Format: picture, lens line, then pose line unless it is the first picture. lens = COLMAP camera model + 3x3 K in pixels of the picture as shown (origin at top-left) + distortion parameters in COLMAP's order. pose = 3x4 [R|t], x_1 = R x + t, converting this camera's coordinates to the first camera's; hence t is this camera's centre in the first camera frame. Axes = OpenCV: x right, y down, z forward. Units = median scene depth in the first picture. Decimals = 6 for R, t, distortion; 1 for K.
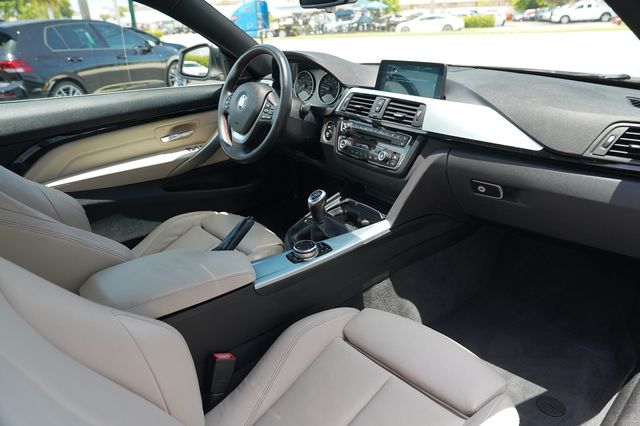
lens RADIAL K [[441.1, 0, 314.7], [0, 441.1, 211.7], [0, 0, 1]] dist [-0.078724, 0.056355]
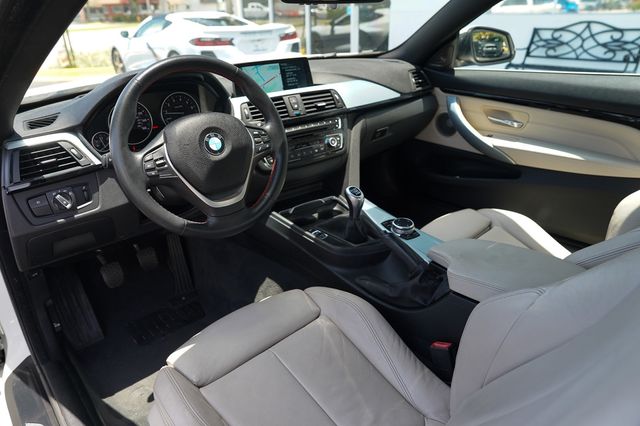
lens RADIAL K [[441.1, 0, 322.2], [0, 441.1, 214.7], [0, 0, 1]] dist [-0.078724, 0.056355]
pose [[-0.030953, -0.386188, 0.921901, -0.902707], [0.418880, 0.832428, 0.362772, -0.374679], [-0.907514, 0.397394, 0.136000, 0.919264]]
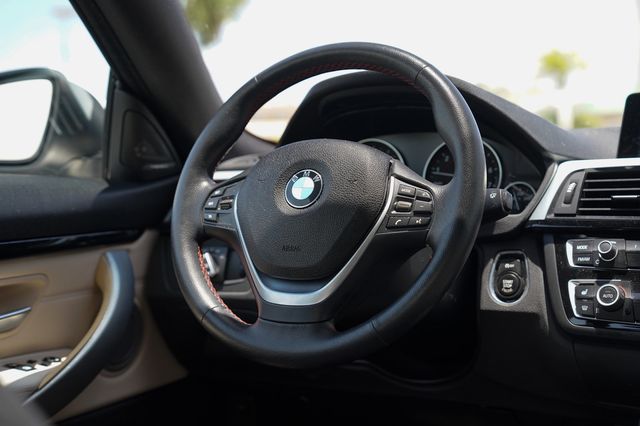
lens RADIAL K [[1072.0, 0, 314.6], [0, 1072.0, 214.4], [0, 0, 1]] dist [0.213357, 0.000000]
pose [[0.925940, 0.014060, 0.377408, -0.538431], [0.126246, 0.930299, -0.344393, 0.067391], [-0.355944, 0.366534, 0.859626, 0.315214]]
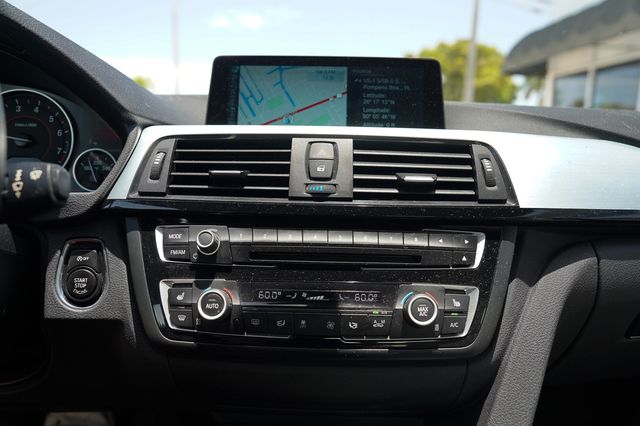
lens RADIAL K [[476.6, 0, 321.7], [0, 476.6, 214.0], [0, 0, 1]] dist [-0.057519, 0.006476]
pose [[0.568438, -0.076747, 0.819139, -0.147234], [0.280894, 0.953917, -0.105550, -0.170181], [-0.773290, 0.290089, 0.563800, 0.824508]]
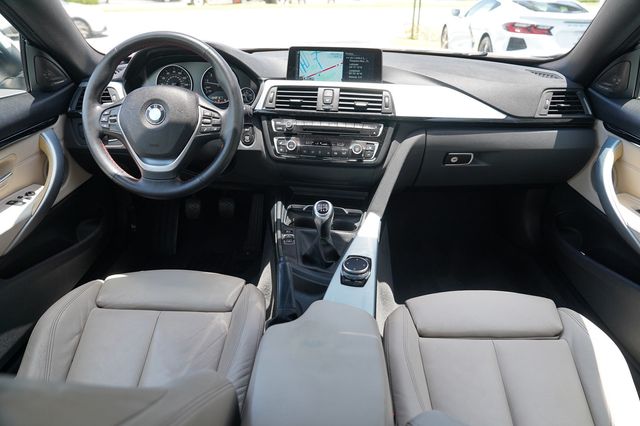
lens RADIAL K [[441.1, 0, 316.2], [0, 441.1, 214.7], [0, 0, 1]] dist [-0.078724, 0.056355]
pose [[0.680458, -0.291024, 0.672519, -0.575105], [0.256686, 0.954271, 0.153232, -0.155463], [-0.686359, 0.068359, 0.724043, 0.367655]]
